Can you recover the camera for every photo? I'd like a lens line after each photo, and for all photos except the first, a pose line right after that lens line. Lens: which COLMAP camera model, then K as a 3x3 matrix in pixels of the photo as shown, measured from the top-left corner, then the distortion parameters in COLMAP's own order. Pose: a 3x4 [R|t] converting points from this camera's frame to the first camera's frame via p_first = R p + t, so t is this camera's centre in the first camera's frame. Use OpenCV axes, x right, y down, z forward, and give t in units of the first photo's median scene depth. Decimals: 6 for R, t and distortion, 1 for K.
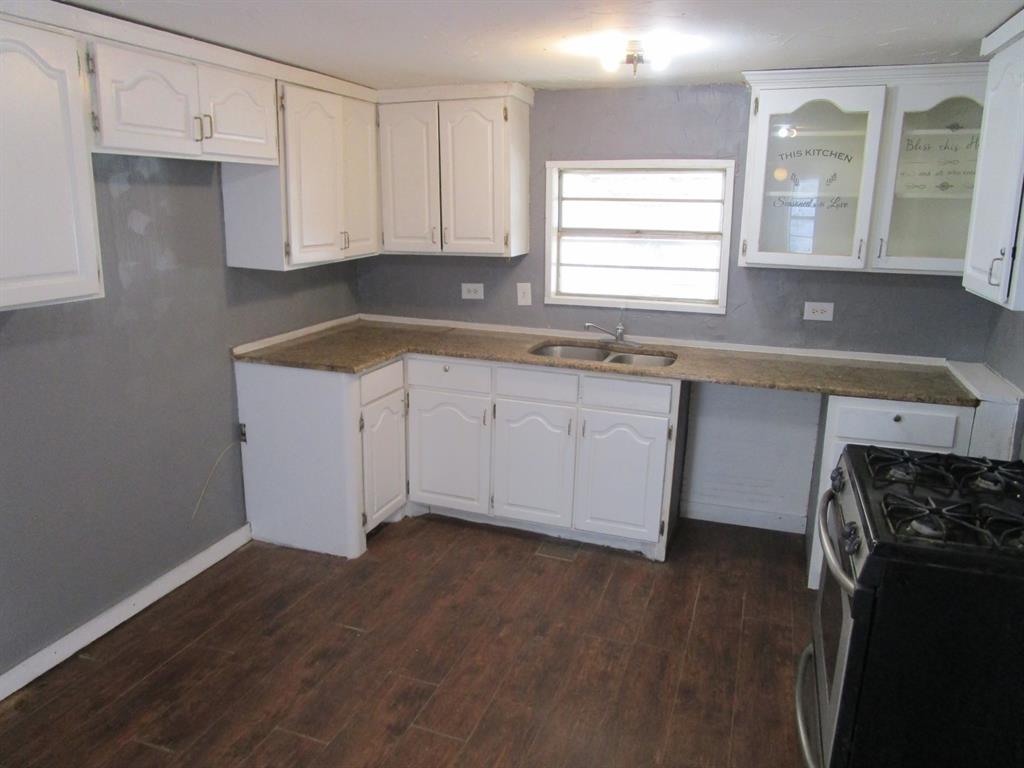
lens RADIAL K [[730.3, 0, 509.4], [0, 730.3, 384.5], [0, 0, 1]] dist [-0.032620, 0.014028]
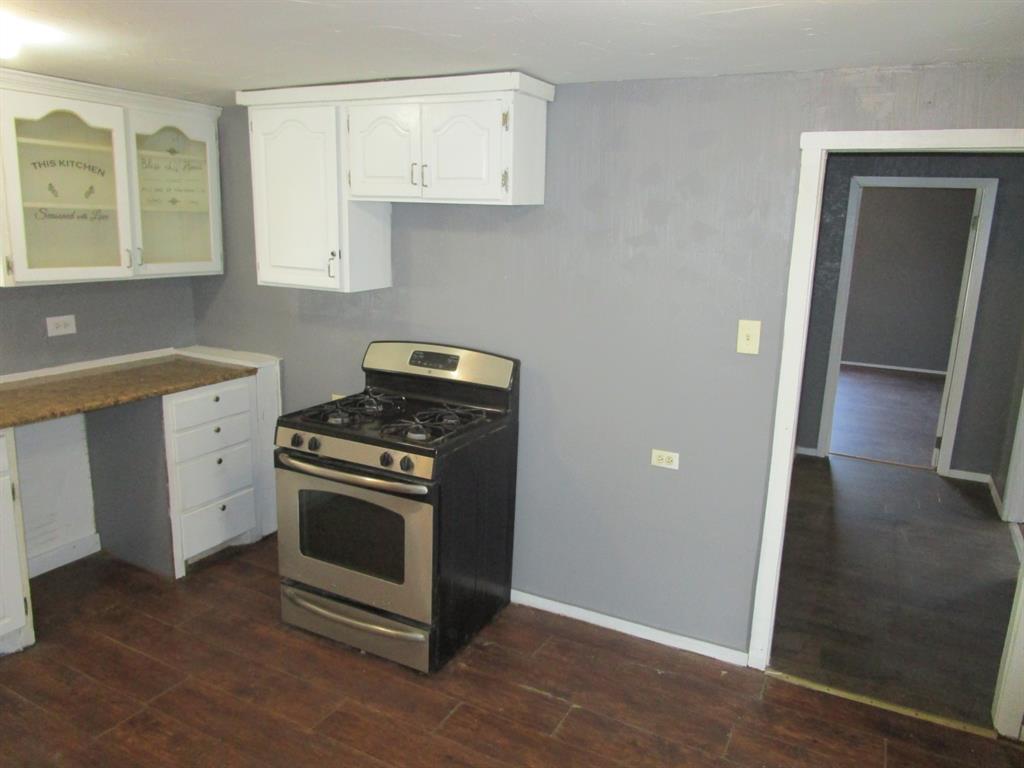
lens RADIAL K [[730.3, 0, 508.7], [0, 730.3, 382.2], [0, 0, 1]] dist [-0.032620, 0.014028]
pose [[0.133702, -0.217628, 0.966831, -0.527495], [0.214825, 0.958758, 0.186103, -0.095180], [-0.967458, 0.182817, 0.174939, 0.321829]]
